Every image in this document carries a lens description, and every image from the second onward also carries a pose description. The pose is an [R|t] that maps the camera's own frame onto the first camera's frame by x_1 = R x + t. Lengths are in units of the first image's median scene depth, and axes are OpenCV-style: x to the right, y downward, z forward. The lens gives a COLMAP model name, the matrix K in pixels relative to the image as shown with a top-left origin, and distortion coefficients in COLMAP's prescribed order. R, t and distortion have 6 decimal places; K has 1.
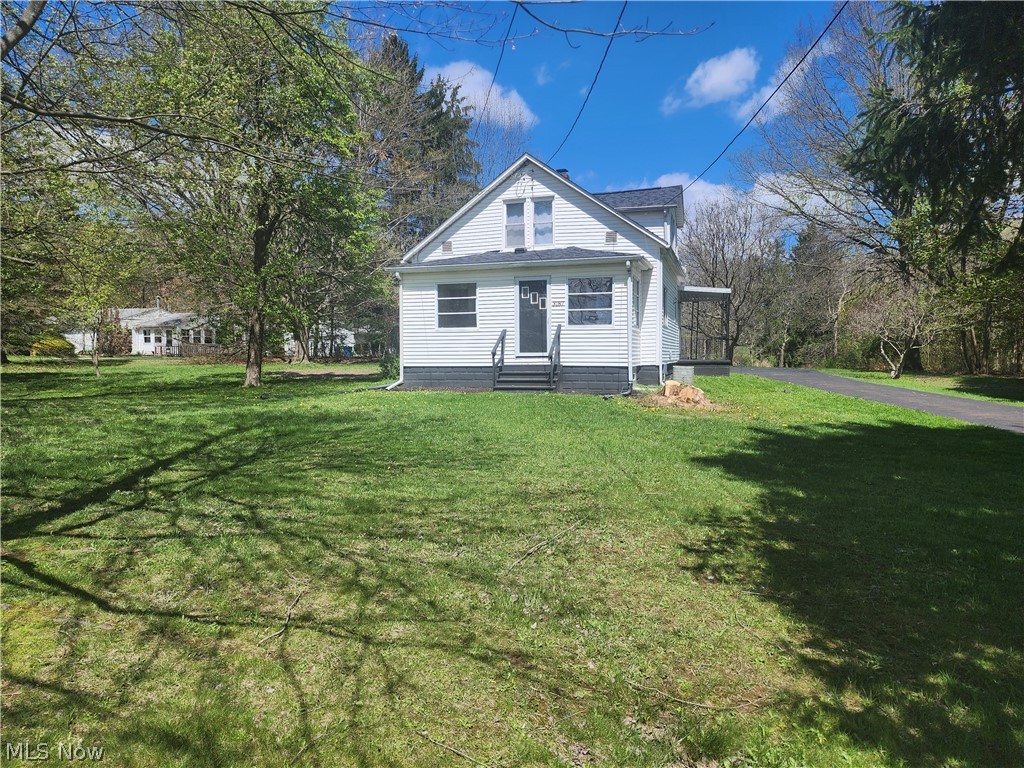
lens RADIAL K [[669.1, 0, 512.6], [0, 669.1, 408.4], [0, 0, 1]] dist [0.003730, -0.000881]
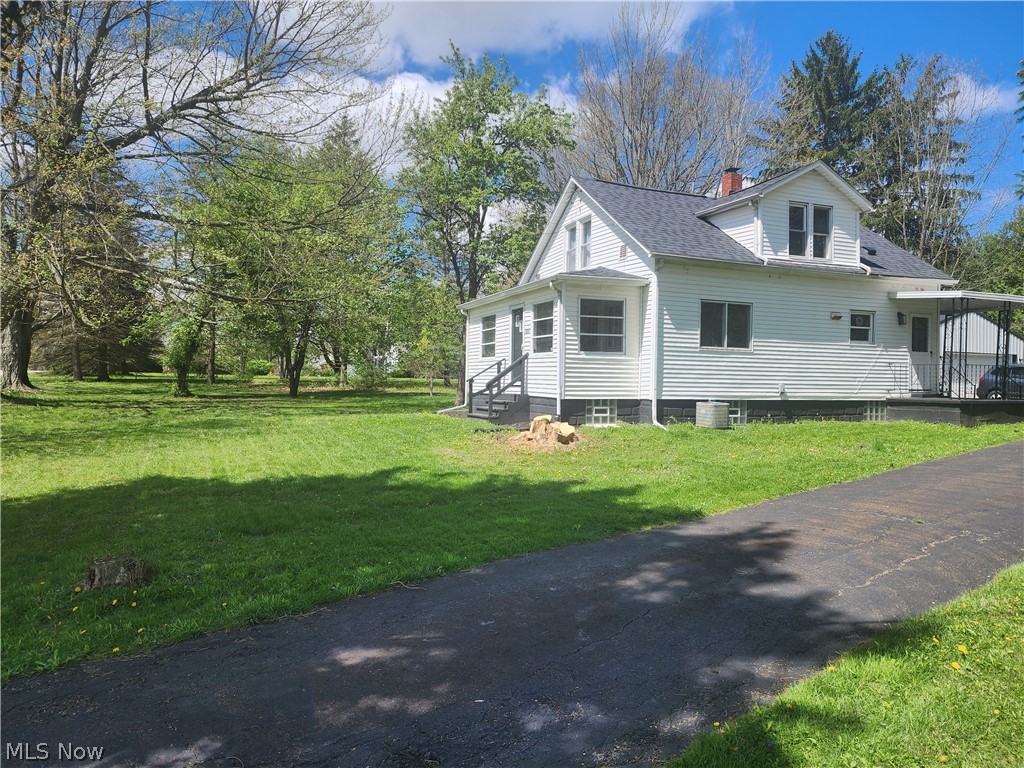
lens RADIAL K [[669.1, 0, 512.6], [0, 669.1, 408.4], [0, 0, 1]] dist [0.003730, -0.000881]
pose [[0.627308, 0.048843, -0.777238, 0.769568], [-0.079308, 0.996849, -0.001366, -0.040731], [0.774722, 0.062498, 0.629206, 0.364812]]
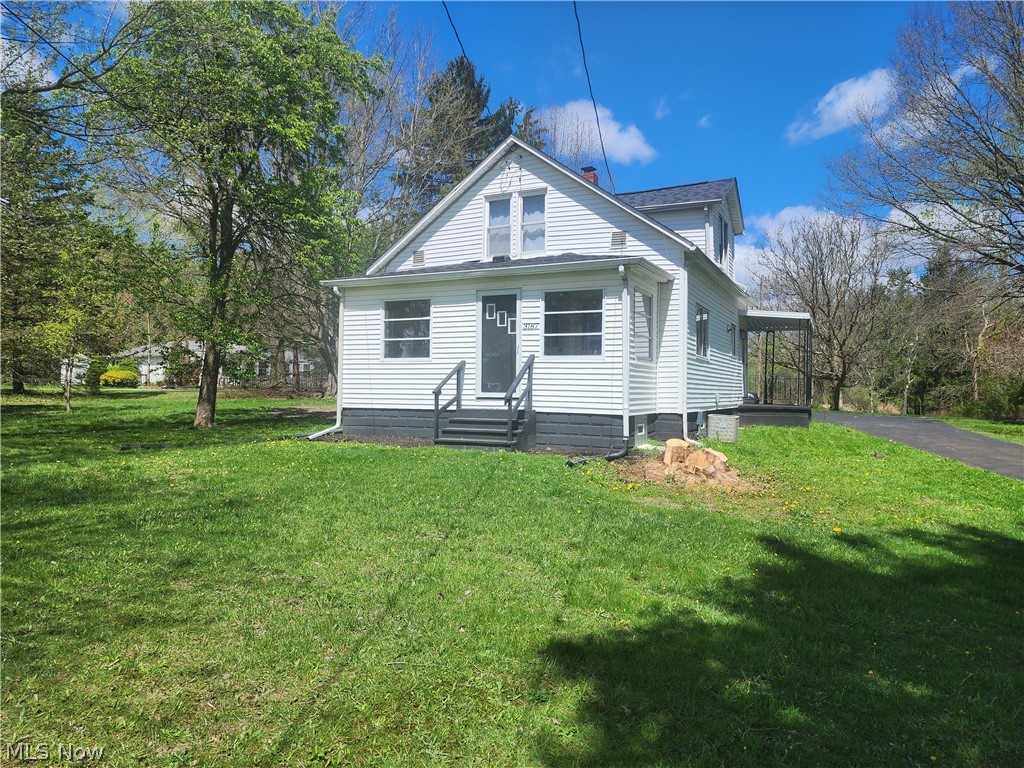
lens RADIAL K [[686.6, 0, 512.0], [0, 686.6, 384.0], [0, 0, 1]] dist [0.002601, 0.107494]
pose [[0.986850, 0.016946, -0.160746, 0.160668], [-0.031056, 0.995839, -0.085677, -0.028358], [0.158625, 0.089543, 0.983270, 0.257001]]
